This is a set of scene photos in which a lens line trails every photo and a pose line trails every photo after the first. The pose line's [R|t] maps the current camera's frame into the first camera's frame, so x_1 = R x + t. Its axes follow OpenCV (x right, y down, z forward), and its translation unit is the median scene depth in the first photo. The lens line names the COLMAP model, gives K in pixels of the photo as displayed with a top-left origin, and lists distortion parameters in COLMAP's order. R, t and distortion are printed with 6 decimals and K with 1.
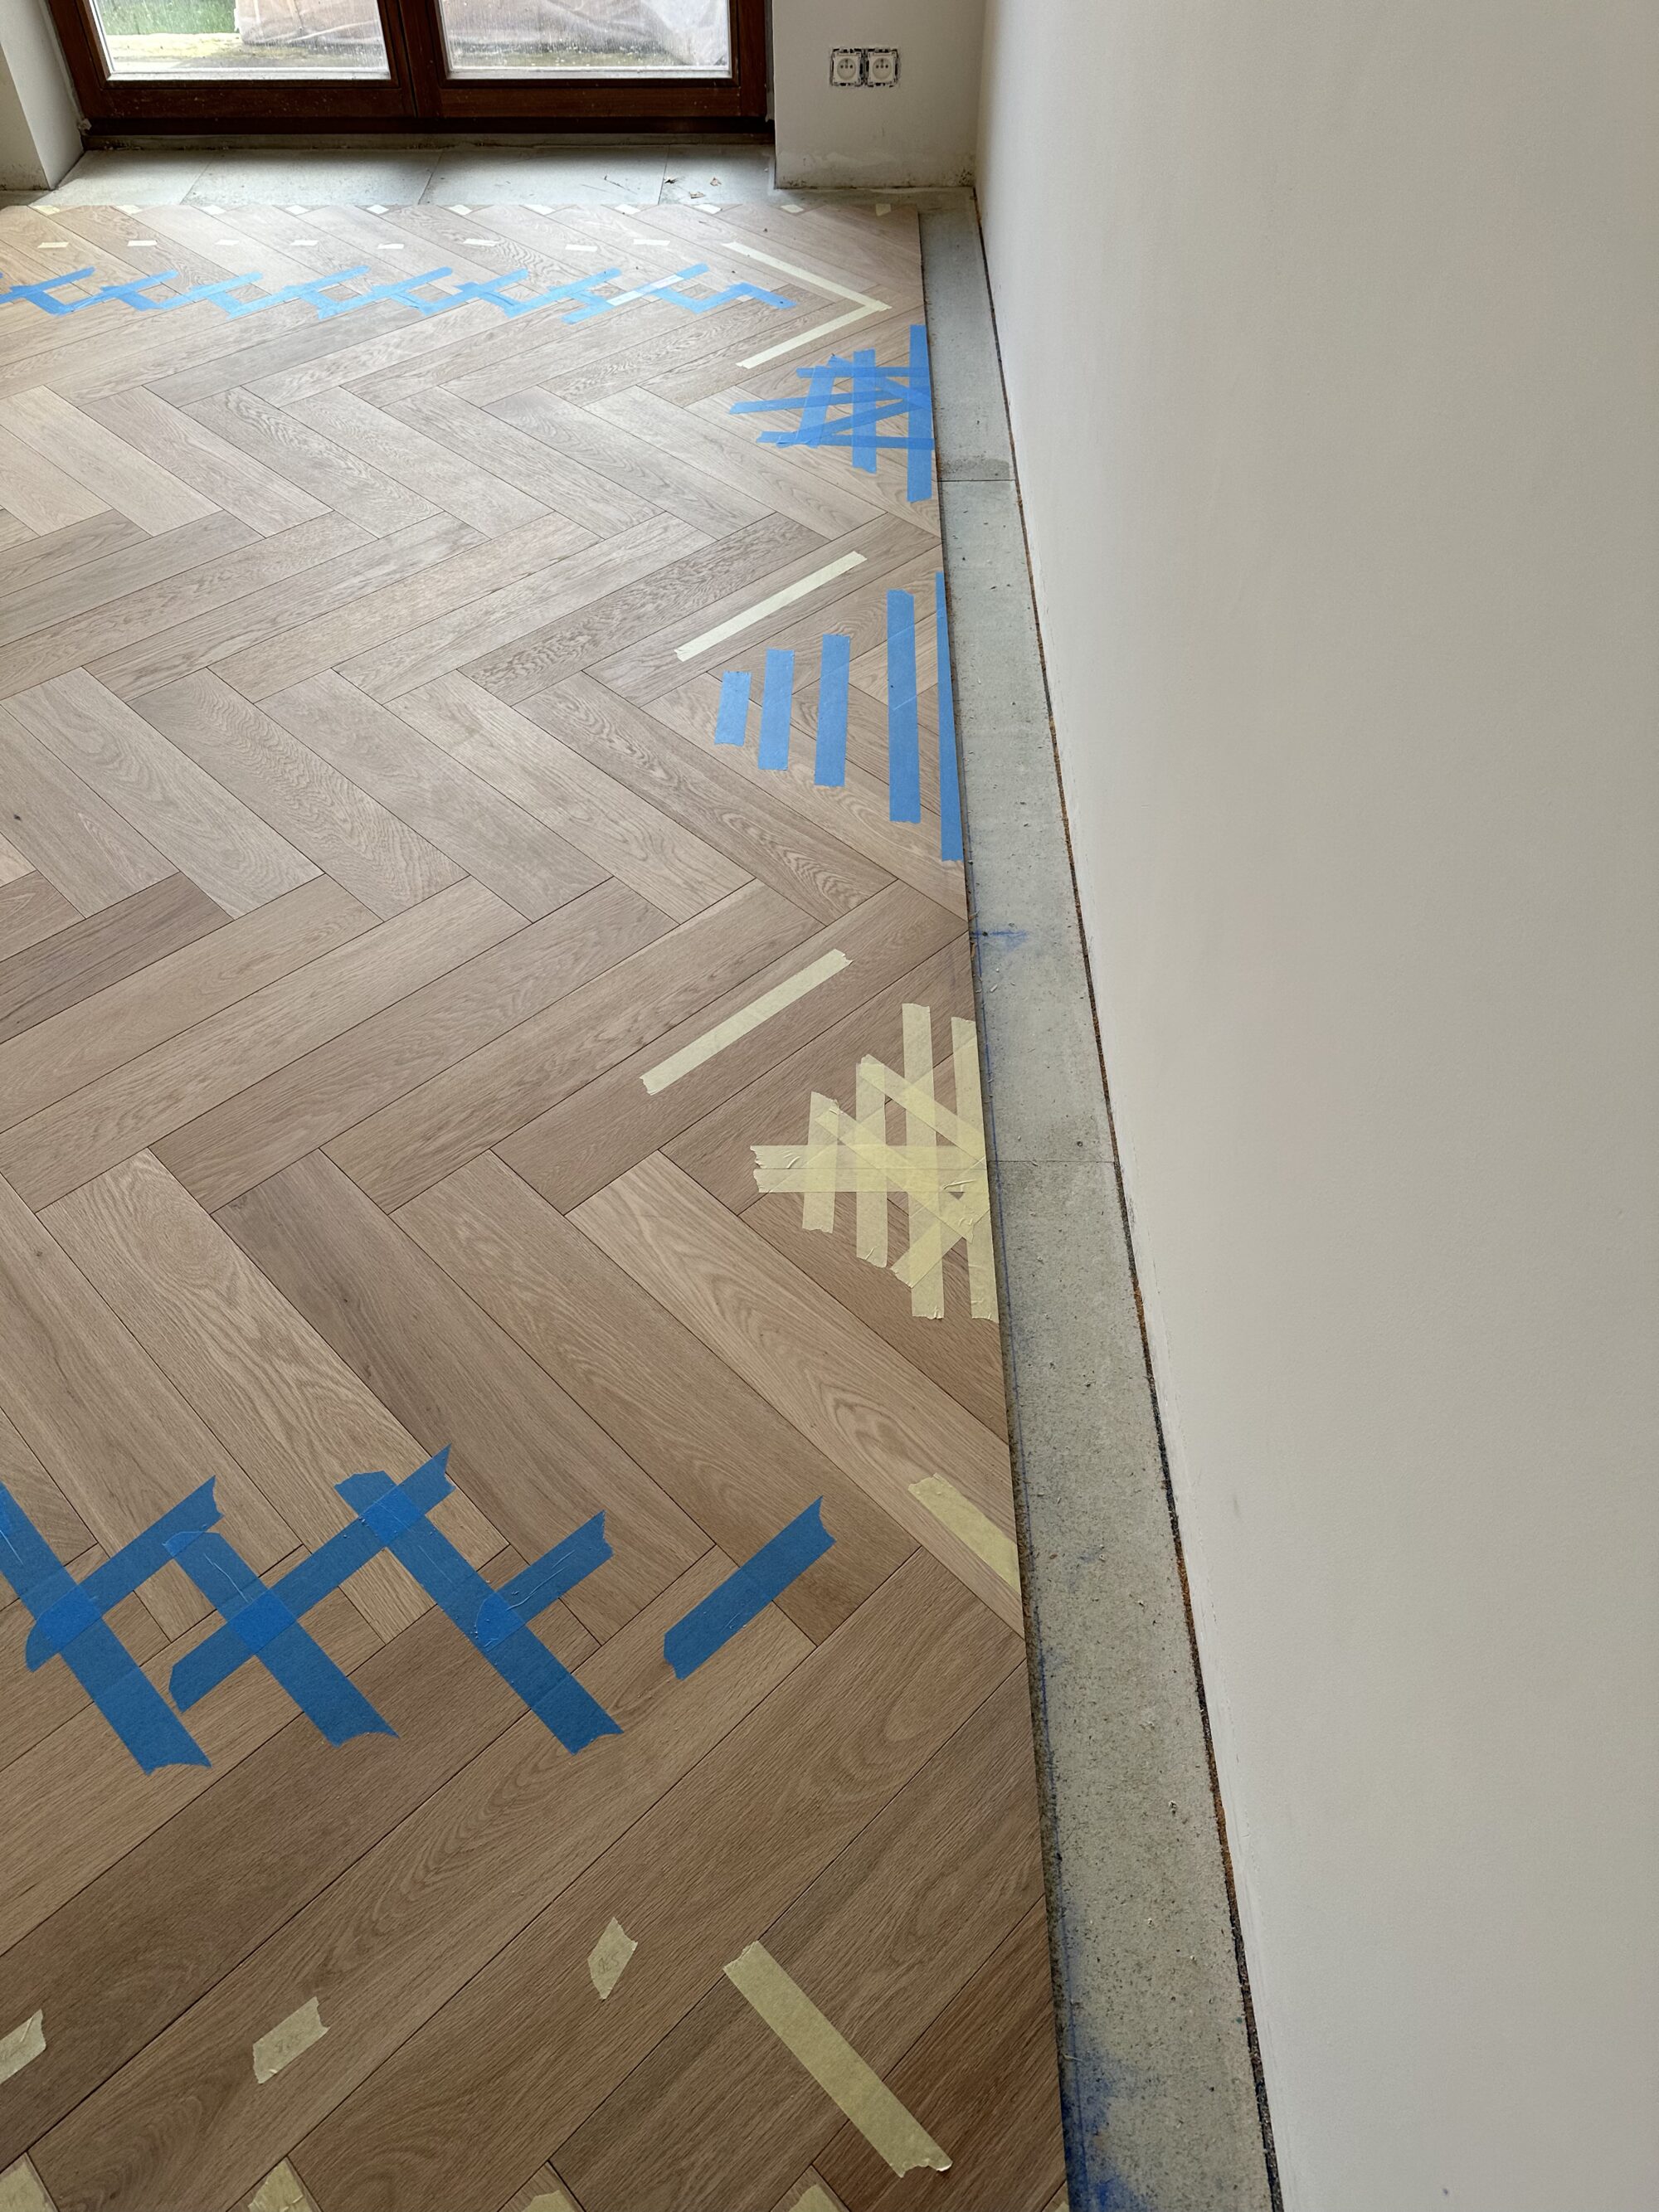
lens RADIAL K [[1554.5, 0, 830.2], [0, 1554.5, 1110.4], [0, 0, 1]] dist [-0.000802, -0.003992]
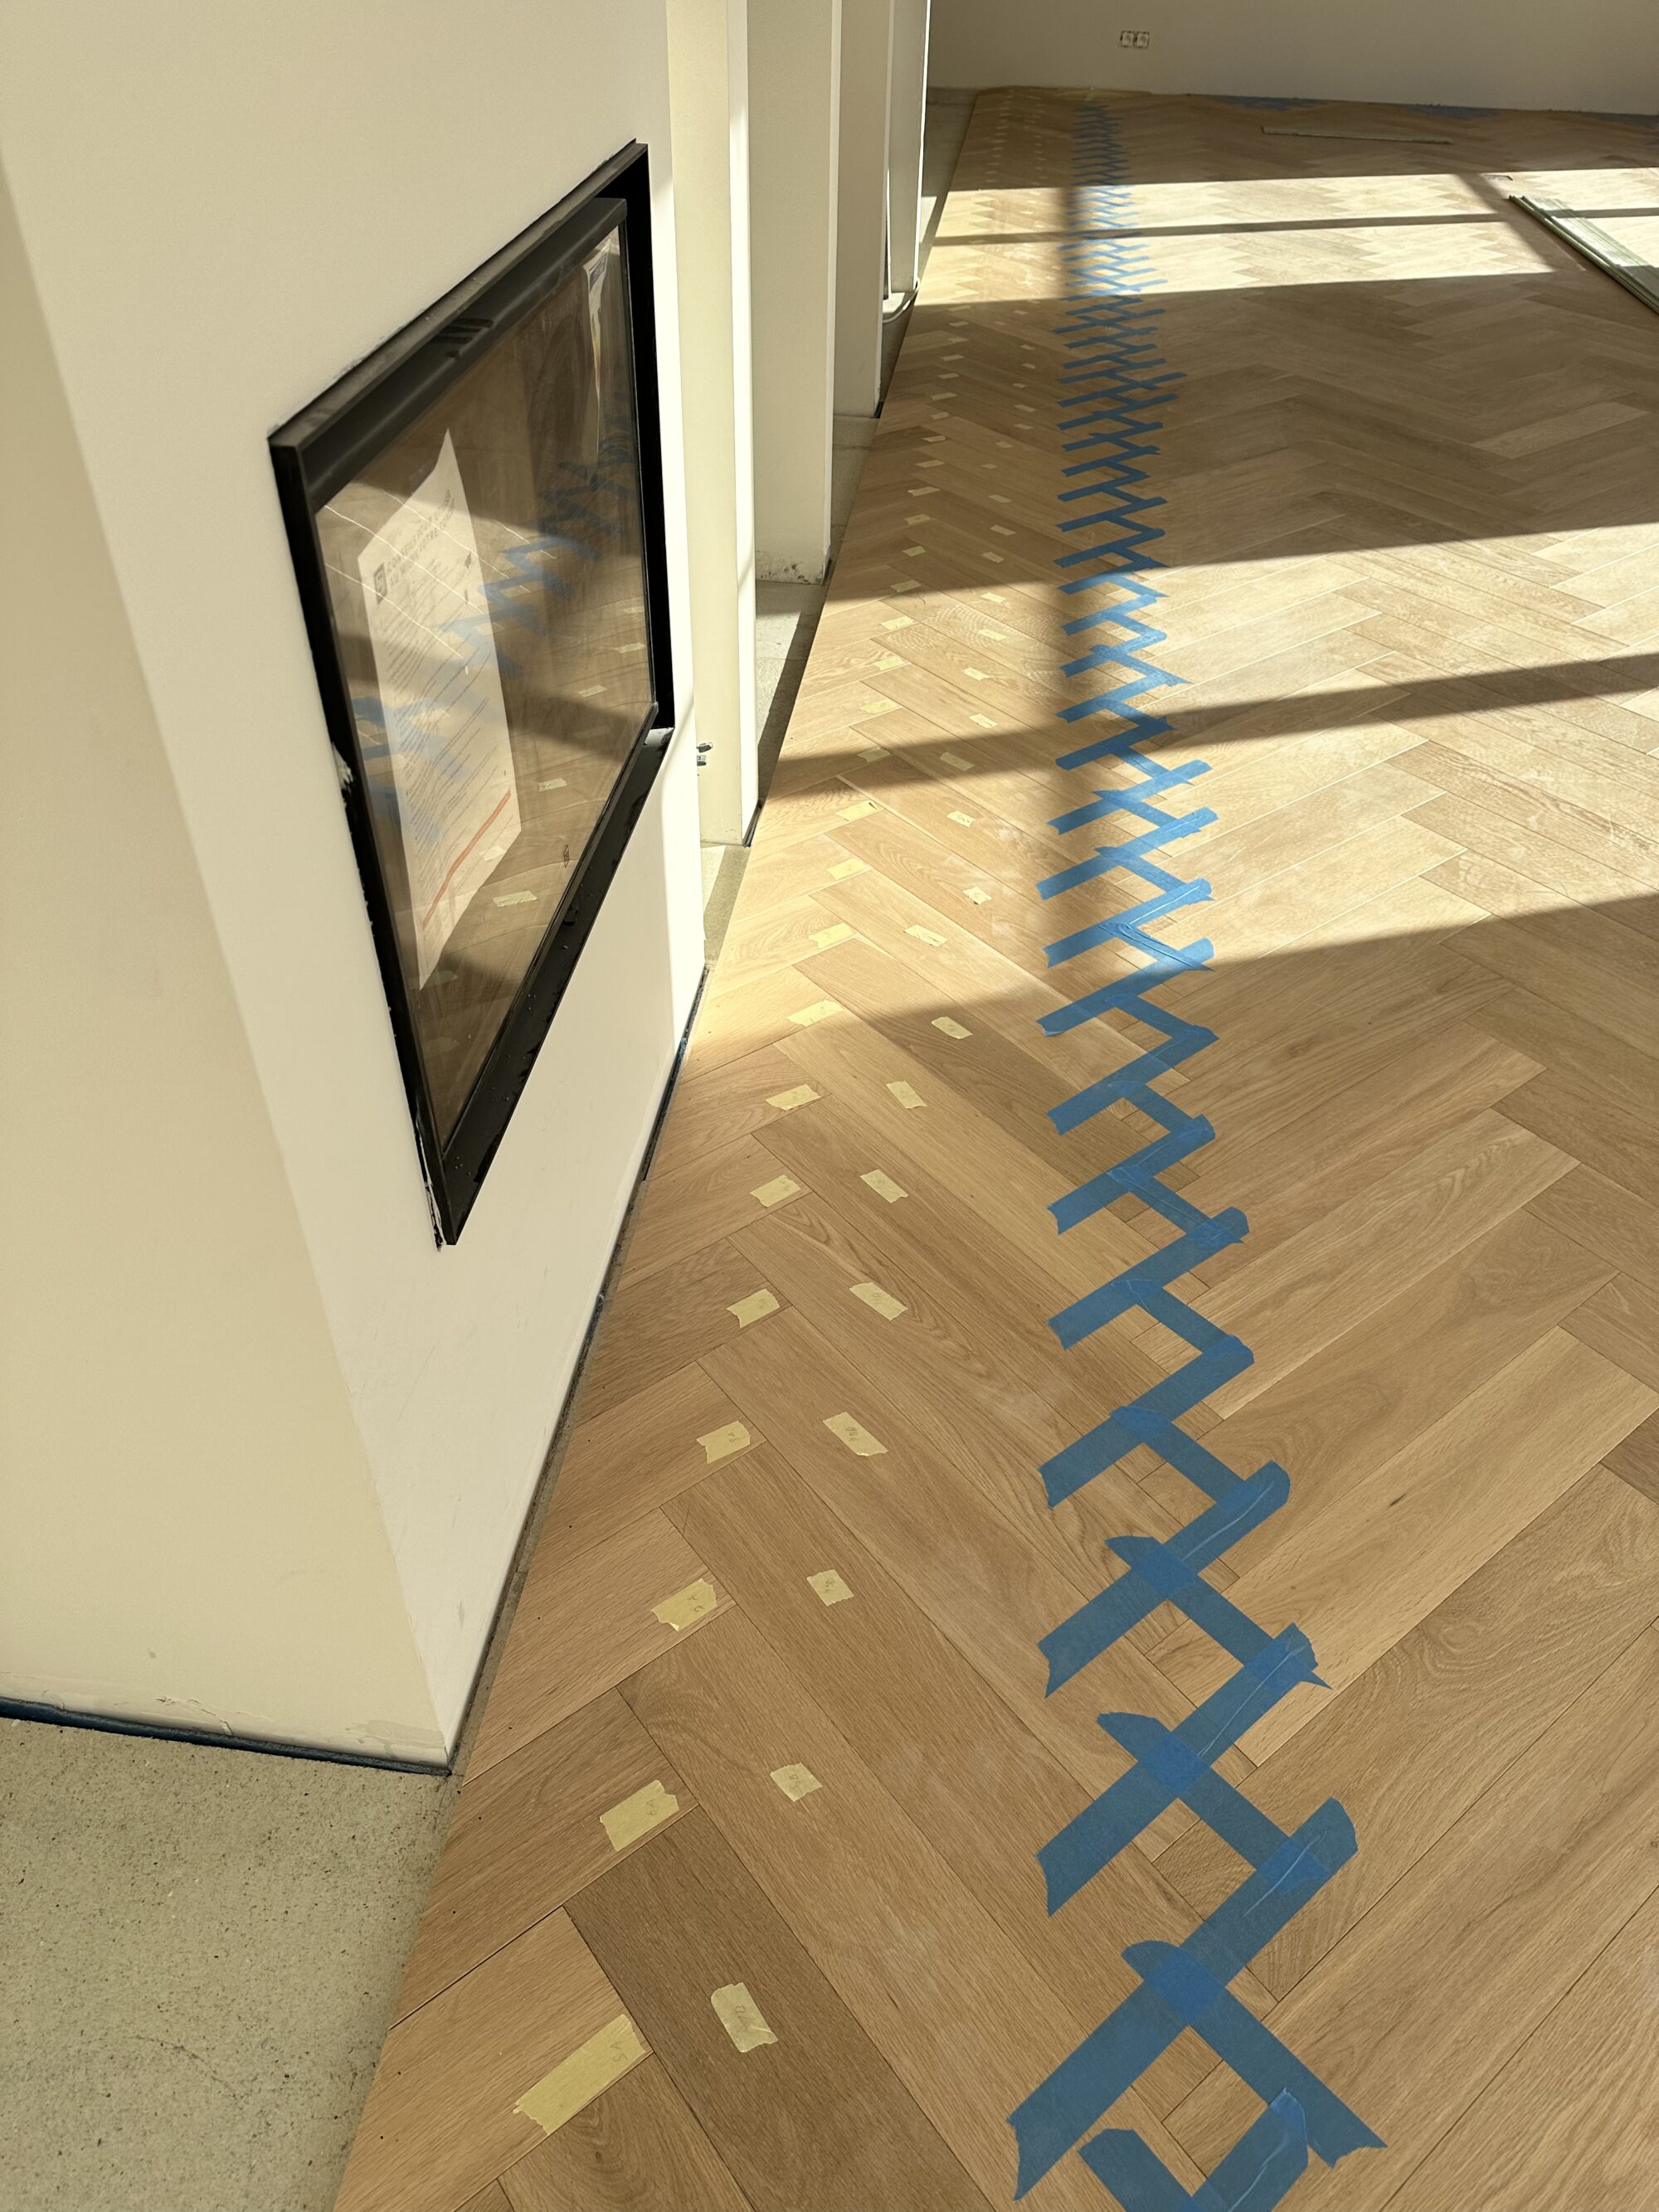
lens RADIAL K [[1554.5, 0, 827.6], [0, 1554.5, 1104.9], [0, 0, 1]] dist [-0.000802, -0.003992]
pose [[-0.115152, 0.651862, -0.749544, -0.129140], [-0.774257, 0.413815, 0.478835, -0.141354], [0.622307, 0.635478, 0.457057, 0.150536]]
